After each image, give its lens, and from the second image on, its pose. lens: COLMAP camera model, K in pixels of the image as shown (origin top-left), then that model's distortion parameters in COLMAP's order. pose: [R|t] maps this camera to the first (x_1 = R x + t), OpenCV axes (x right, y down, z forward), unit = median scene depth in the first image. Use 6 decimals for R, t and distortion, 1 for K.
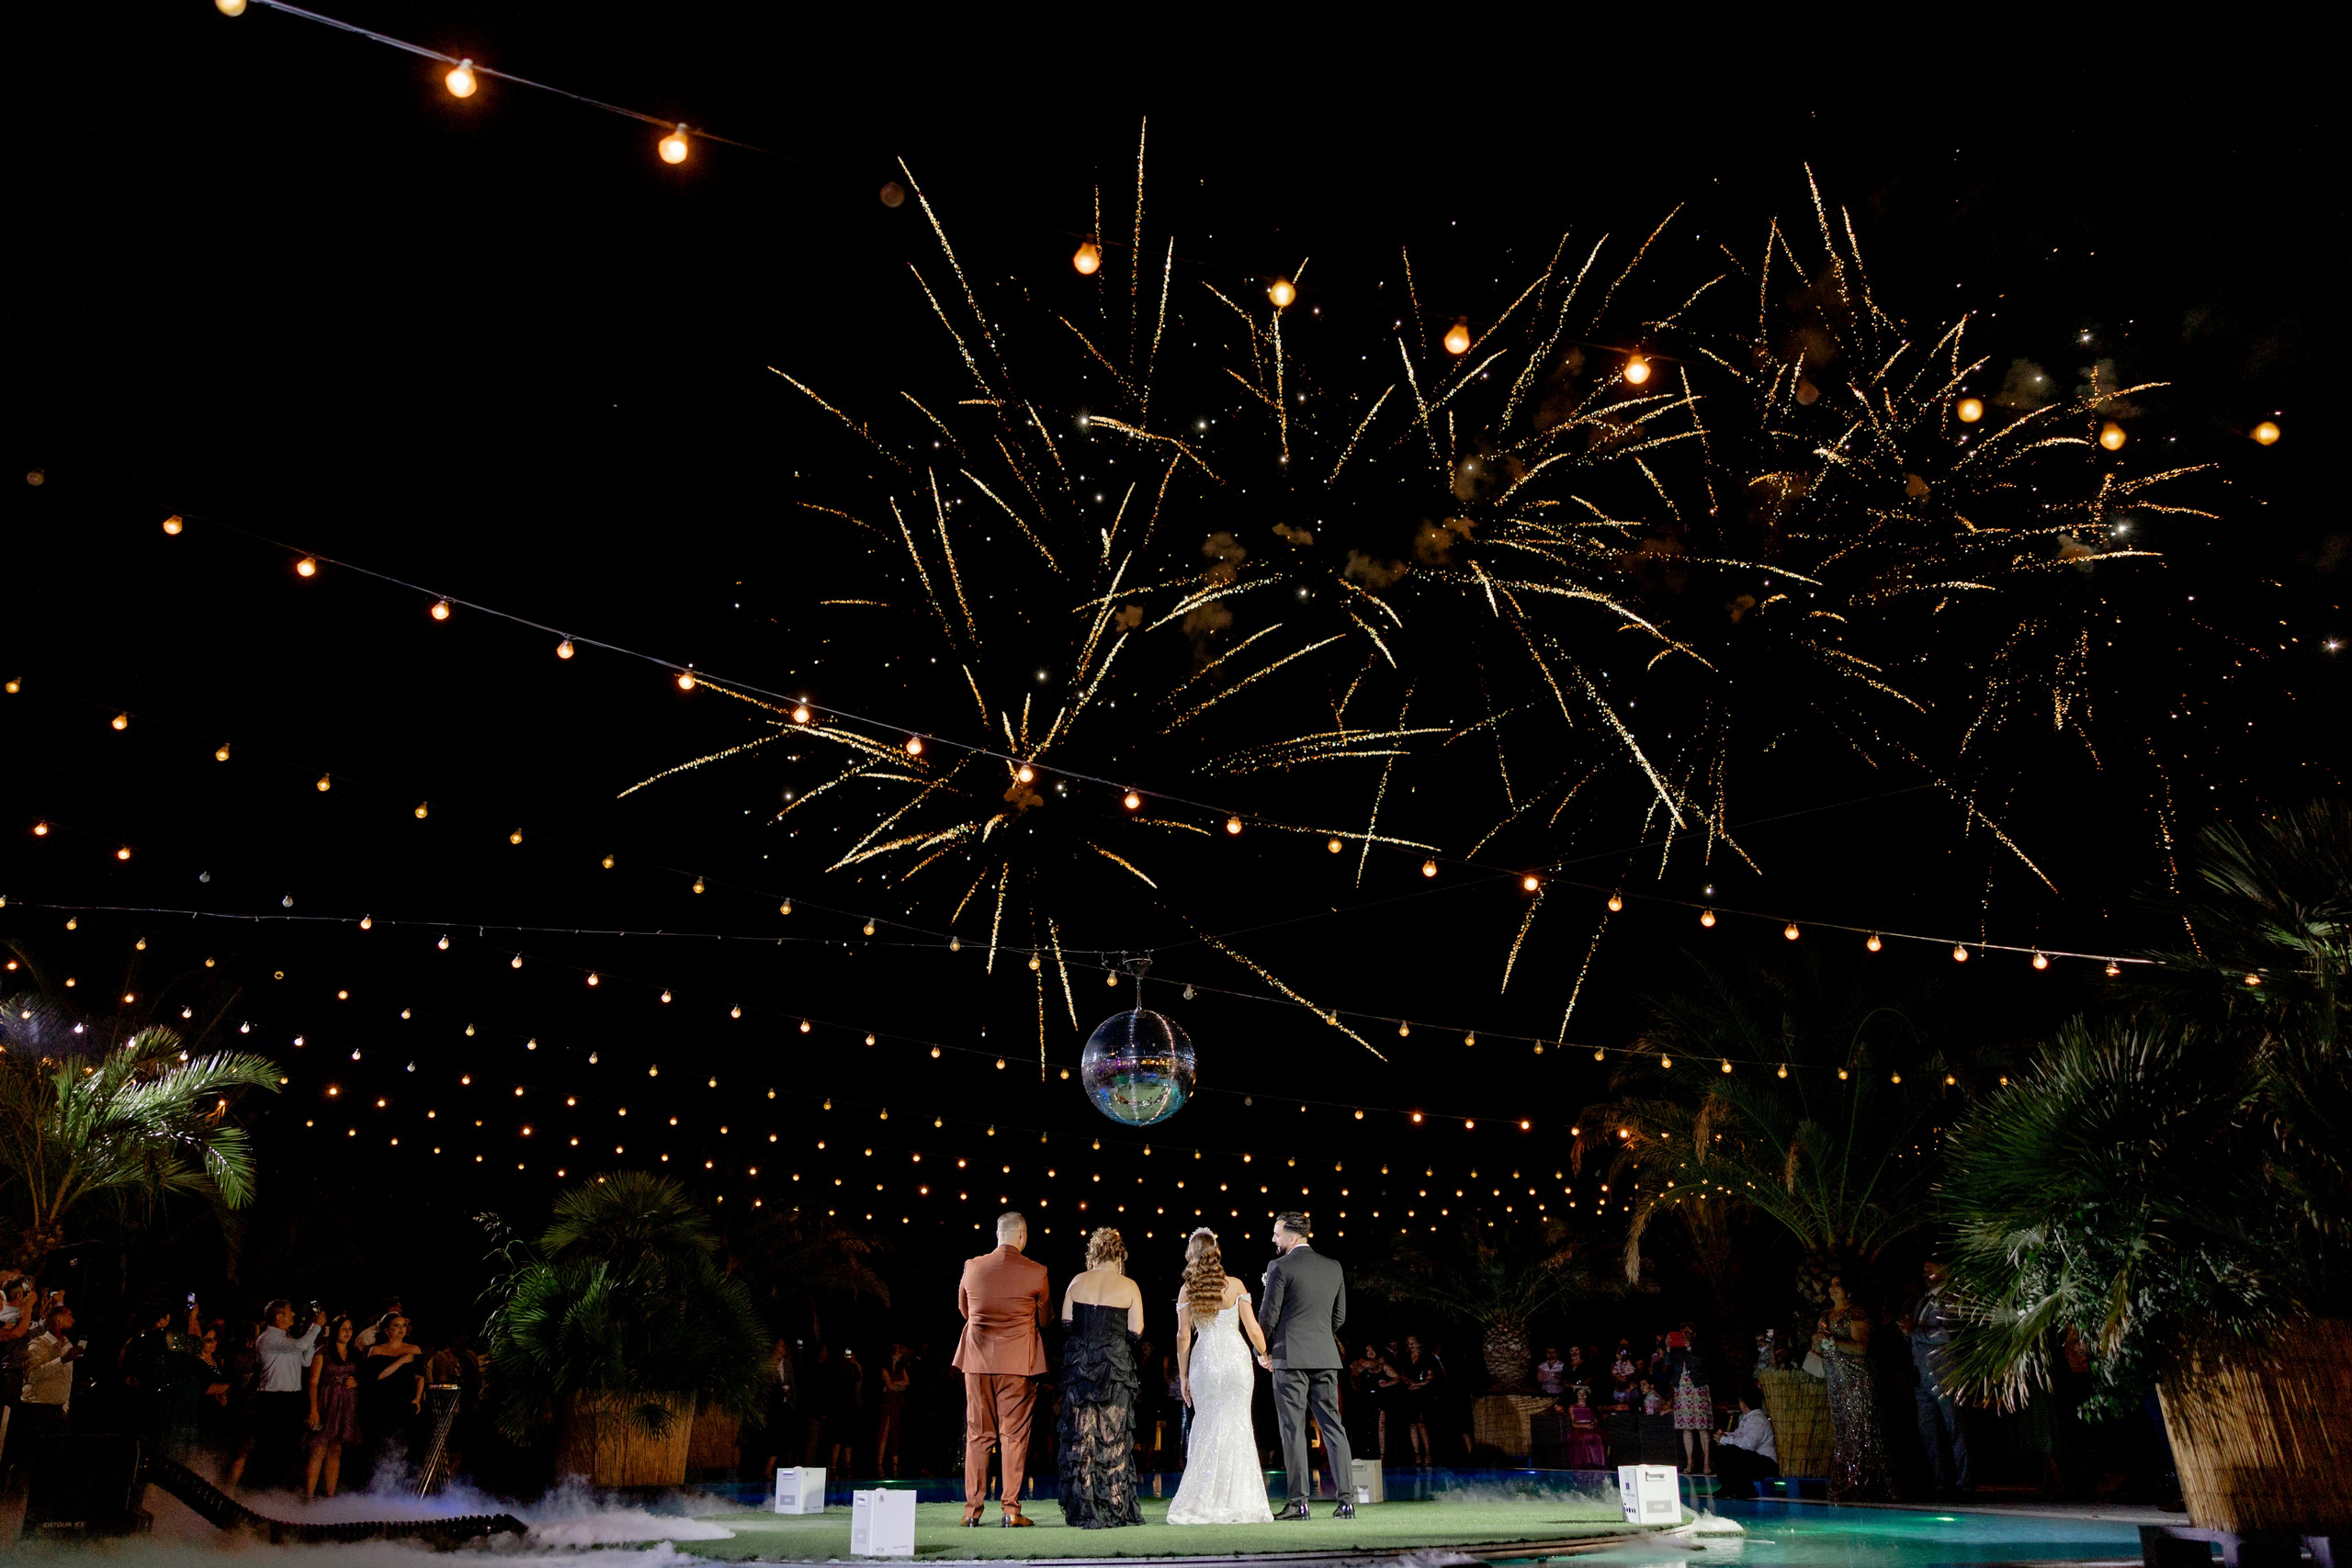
lens RADIAL K [[1886.3, 0, 1162.3], [0, 1886.3, 775.9], [0, 0, 1]] dist [0.004916, 0.005853]
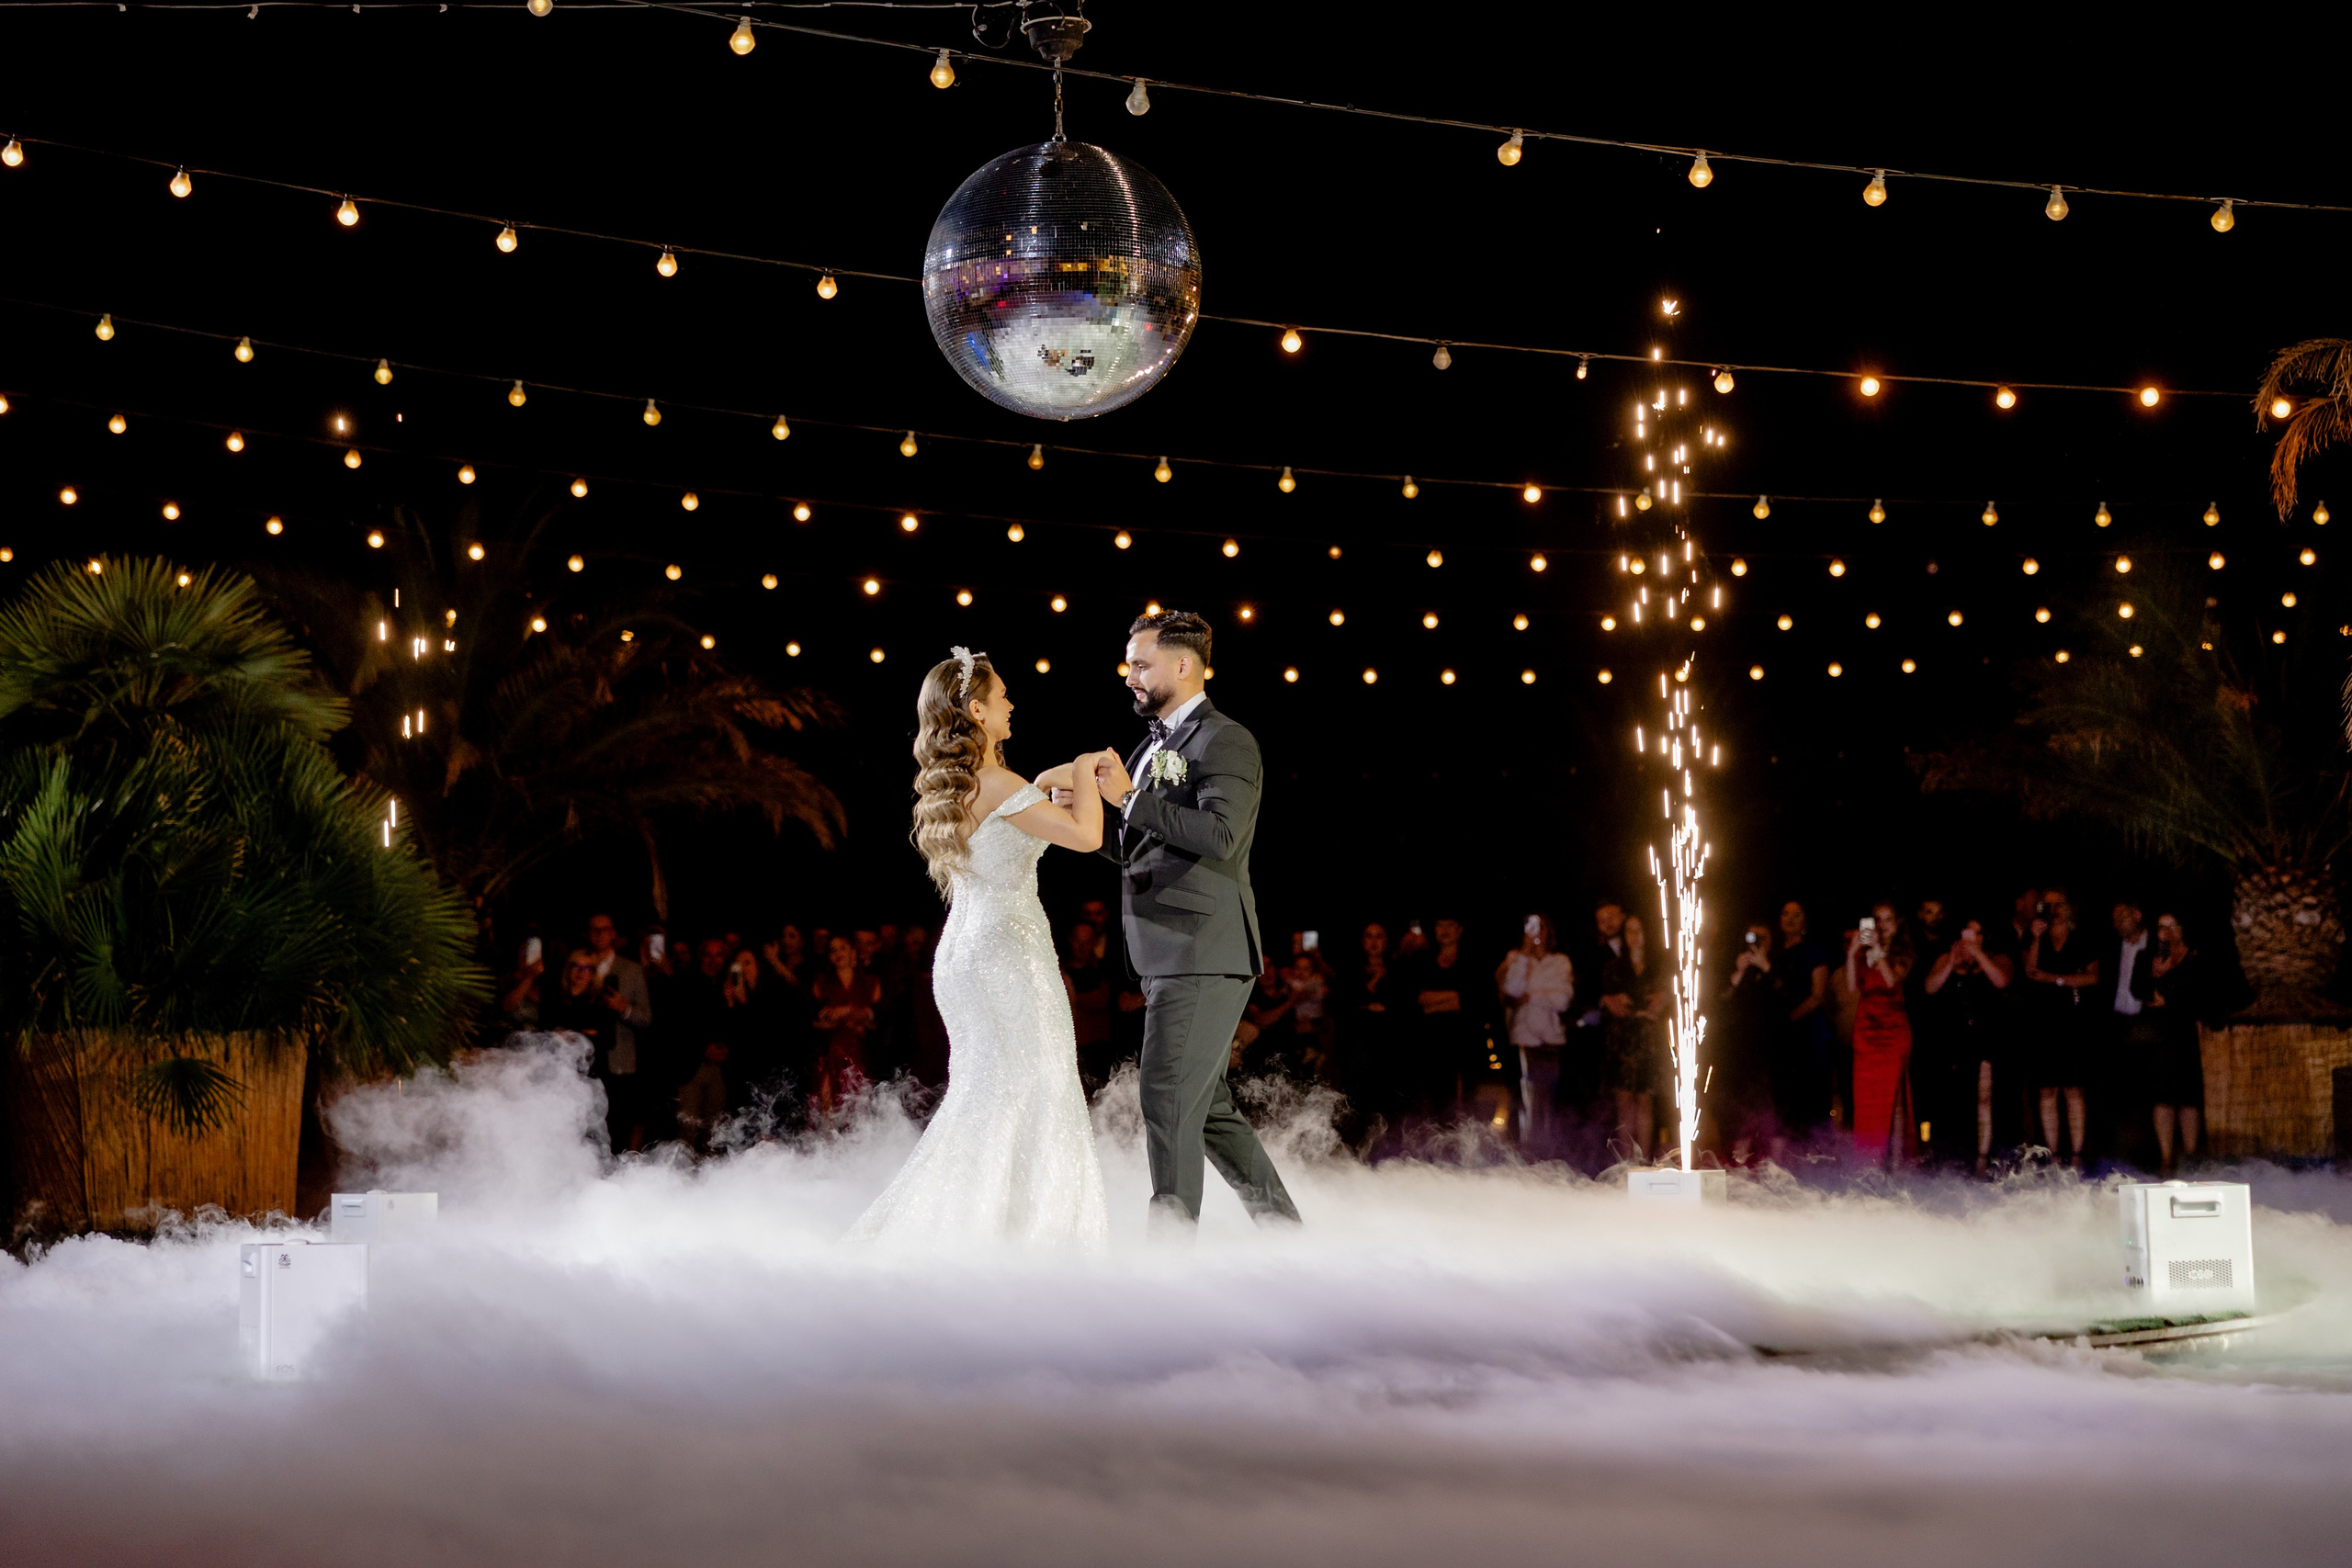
lens RADIAL K [[4397.3, 0, 1151.2], [0, 4397.3, 757.6], [0, 0, 1]] dist [0.019680, -0.022652]
pose [[0.990502, -0.016493, -0.136509, 0.102131], [0.050409, 0.967215, 0.248905, 0.012007], [0.127928, -0.253423, 0.958859, 0.036517]]
